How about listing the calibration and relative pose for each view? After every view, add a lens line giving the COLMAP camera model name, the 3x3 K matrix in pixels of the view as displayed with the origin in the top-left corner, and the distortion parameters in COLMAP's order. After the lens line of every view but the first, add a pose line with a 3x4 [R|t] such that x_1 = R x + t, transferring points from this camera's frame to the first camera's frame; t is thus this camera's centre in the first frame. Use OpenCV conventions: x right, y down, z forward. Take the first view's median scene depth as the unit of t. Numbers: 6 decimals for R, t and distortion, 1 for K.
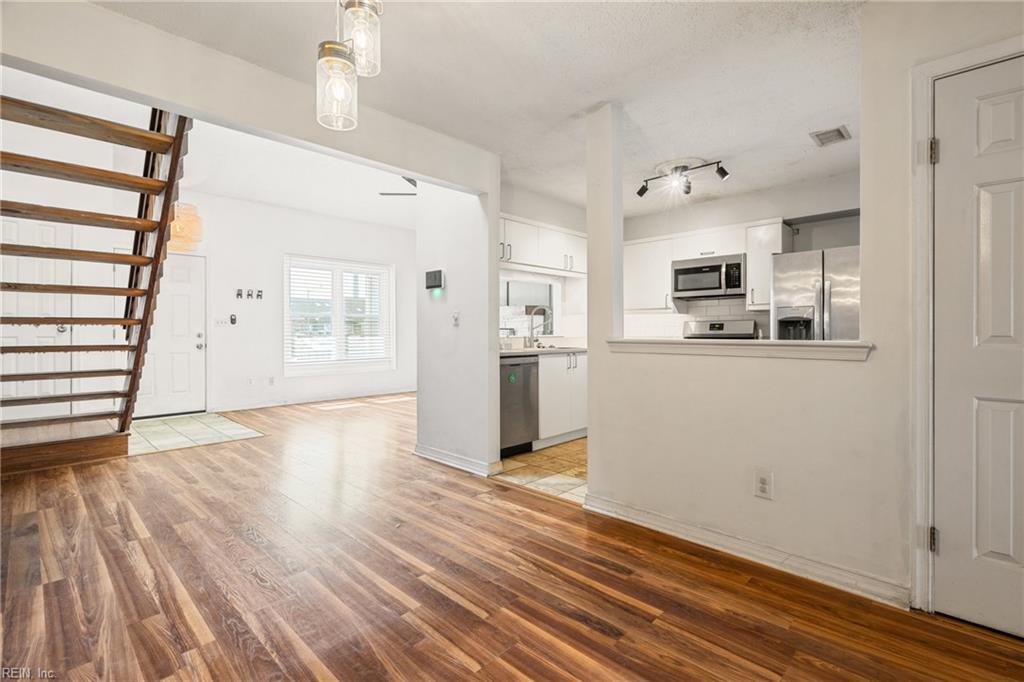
lens RADIAL K [[466.8, 0, 519.5], [0, 466.8, 332.9], [0, 0, 1]] dist [-0.003813, 0.000011]
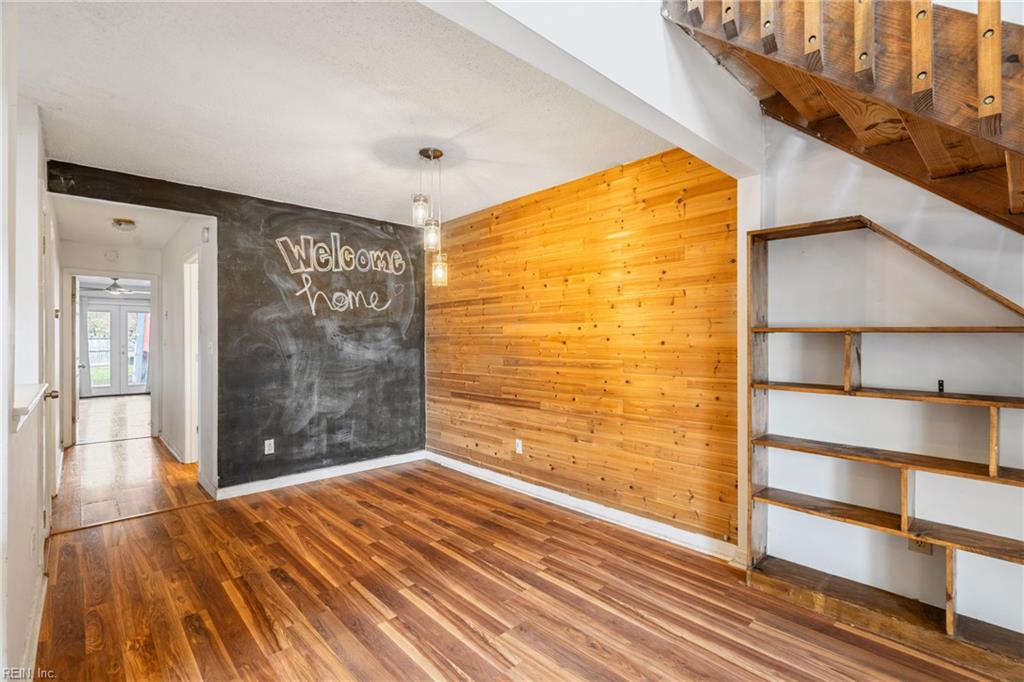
lens RADIAL K [[465.1, 0, 515.1], [0, 465.1, 340.3], [0, 0, 1]] dist [-0.004018, 0.000603]
pose [[-0.998291, 0.004609, 0.058257, -0.355614], [0.004733, 0.999987, 0.001991, -0.055612], [-0.058247, 0.002263, -0.998300, 1.317911]]
